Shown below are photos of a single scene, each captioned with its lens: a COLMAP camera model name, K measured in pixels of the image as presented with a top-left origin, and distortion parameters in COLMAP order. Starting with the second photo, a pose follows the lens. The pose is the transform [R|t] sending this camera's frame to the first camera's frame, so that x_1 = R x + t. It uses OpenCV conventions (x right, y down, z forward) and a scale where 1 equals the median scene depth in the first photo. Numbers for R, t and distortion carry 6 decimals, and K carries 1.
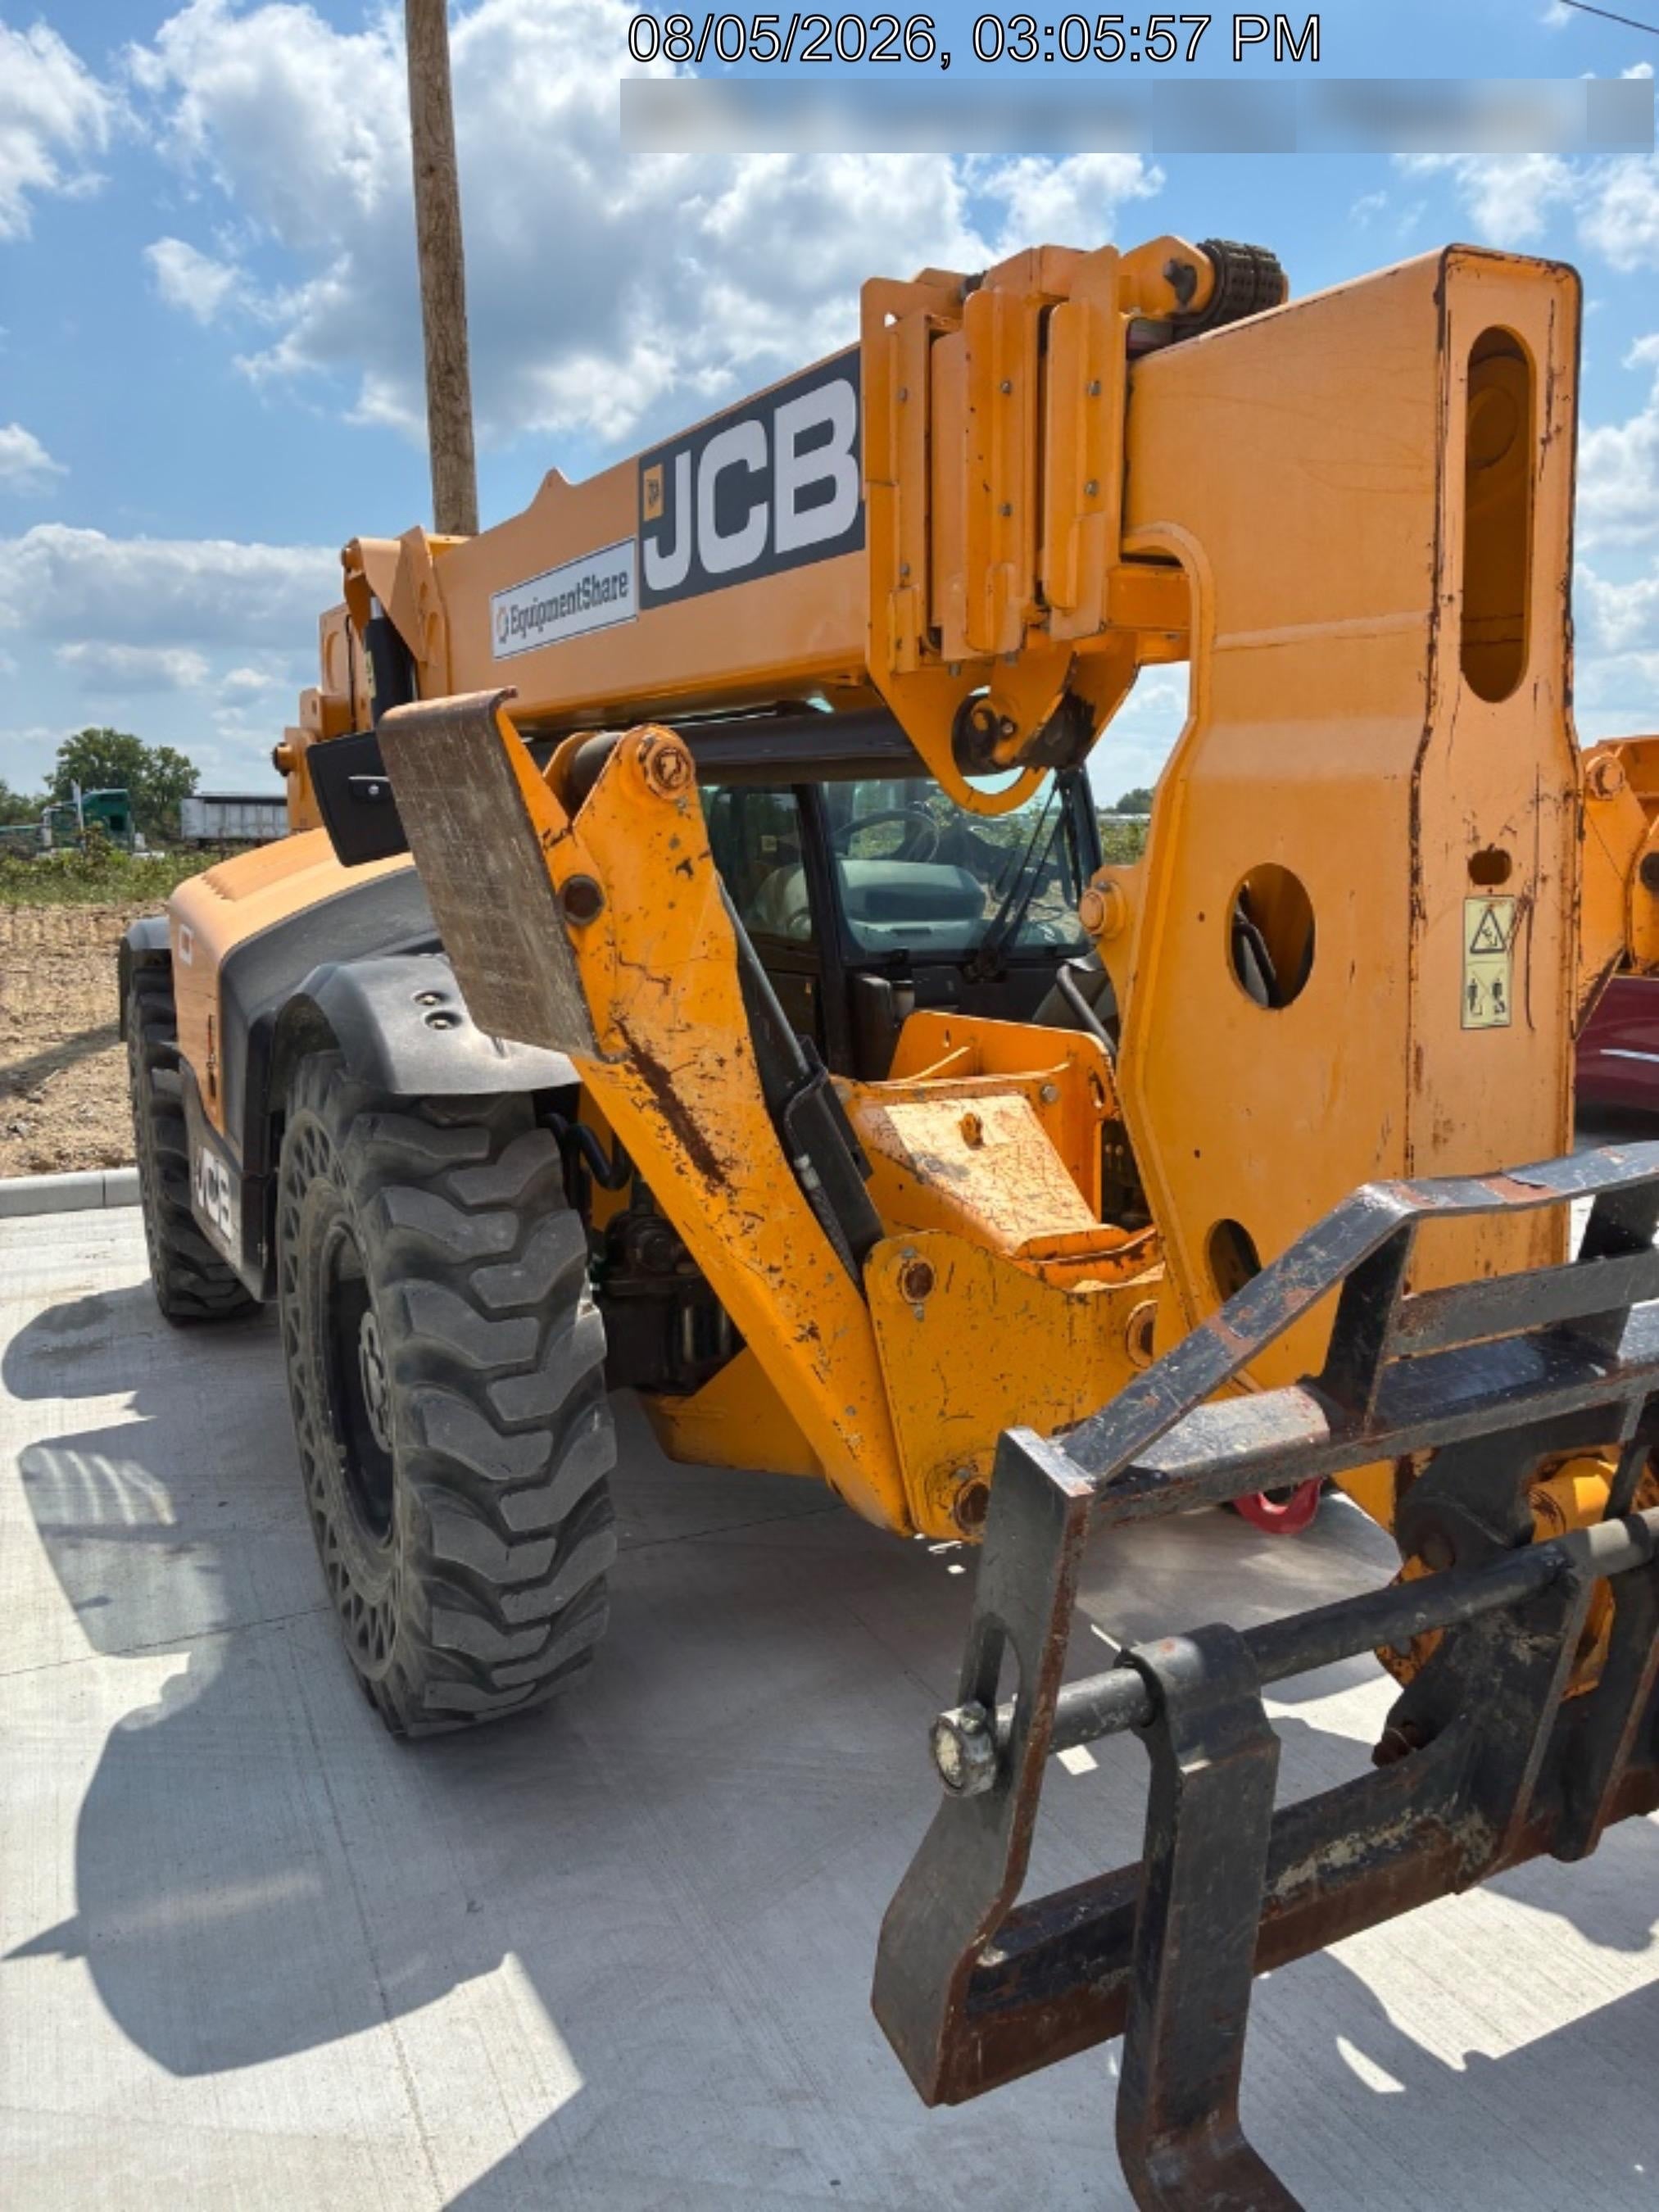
lens RADIAL K [[1693.7, 0, 840.4], [0, 1693.7, 1007.9], [0, 0, 1]] dist [0.058857, -0.069492]
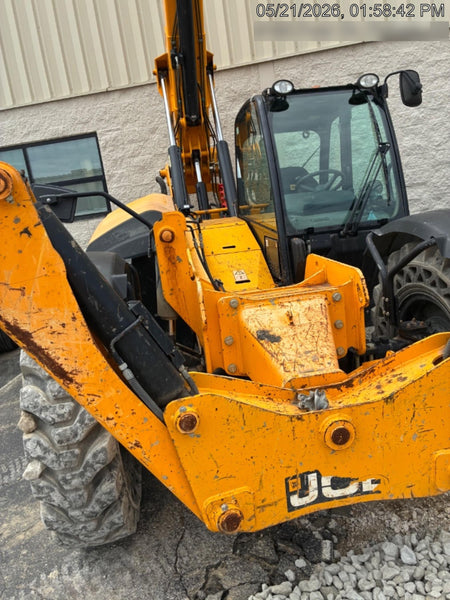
lens RADIAL K [[459.4, 0, 228.0], [0, 459.4, 273.4], [0, 0, 1]] dist [0.058857, -0.069492]
pose [[0.934867, -0.021308, -0.354359, 0.309146], [0.057270, 0.994175, 0.091308, -0.068351], [0.350349, -0.105655, 0.930641, 0.554839]]
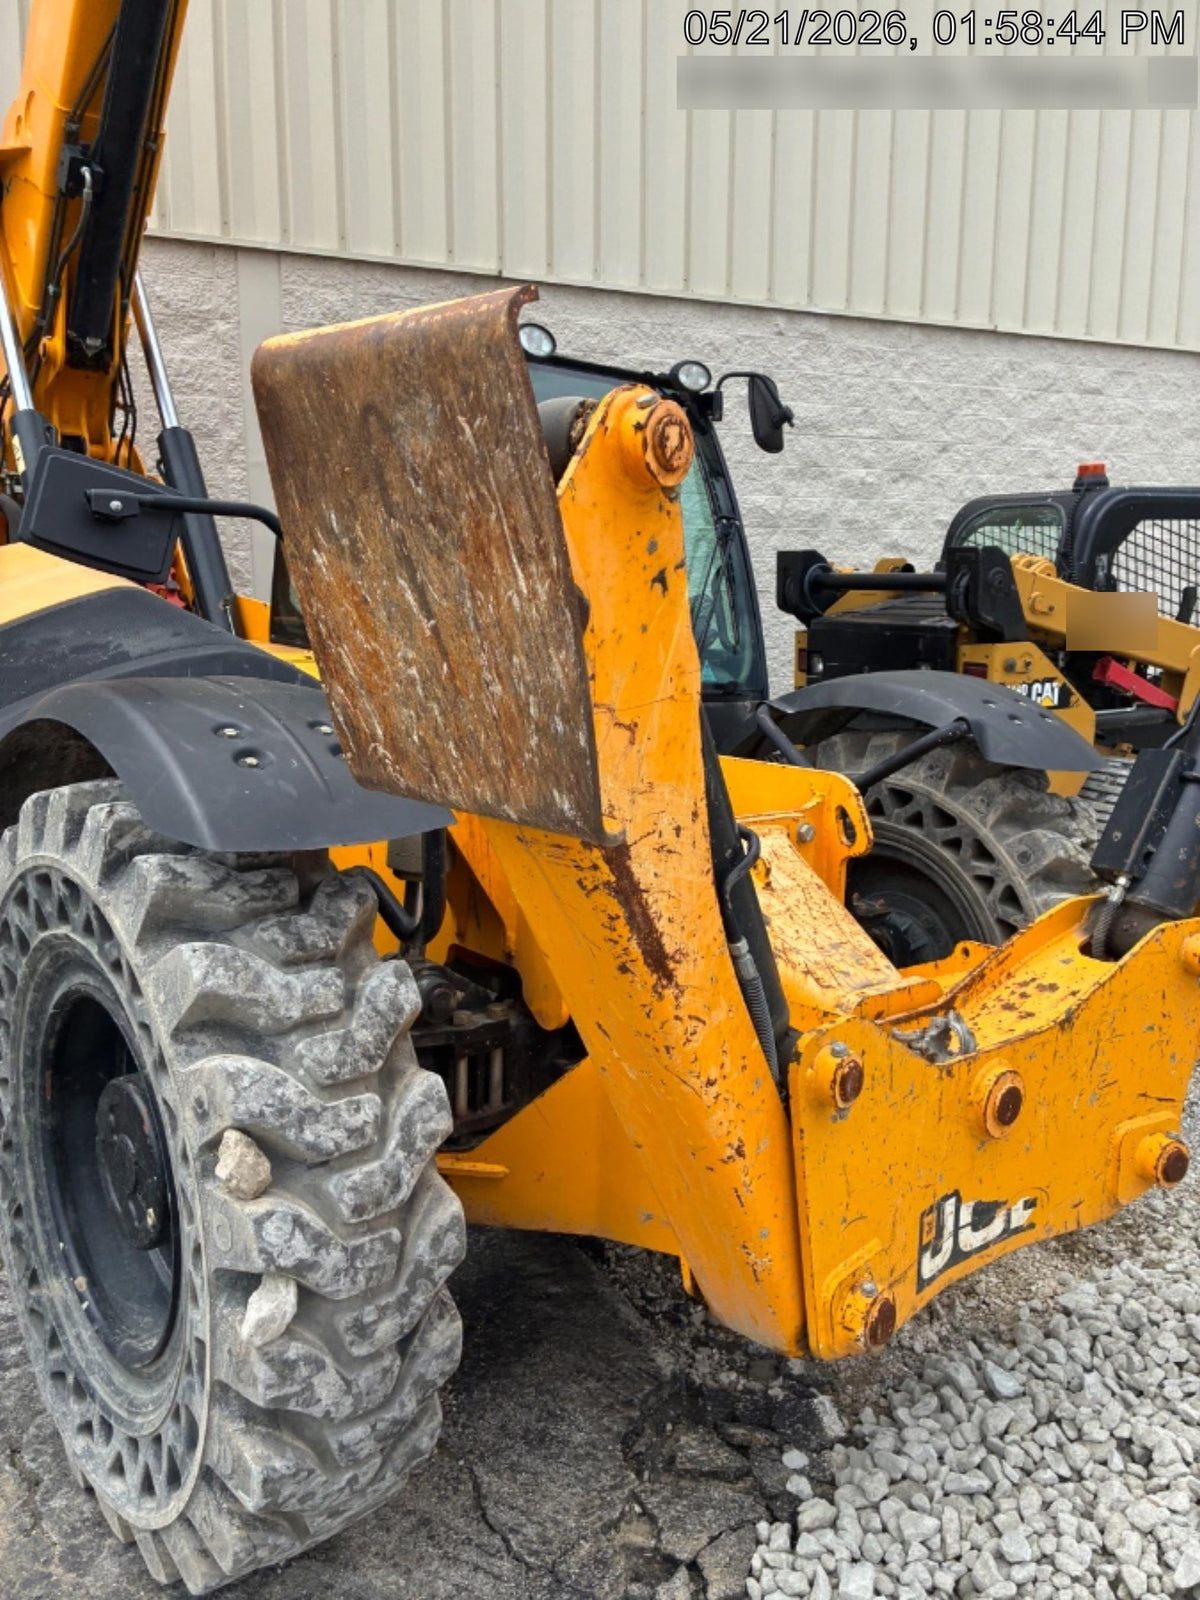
lens RADIAL K [[1225.1, 0, 607.9], [0, 1225.1, 729.0], [0, 0, 1]] dist [0.058857, -0.069492]
pose [[0.978472, 0.032452, 0.203811, -0.218393], [-0.033902, 0.999419, 0.003625, -0.016030], [-0.203575, -0.010457, 0.979004, 0.444329]]
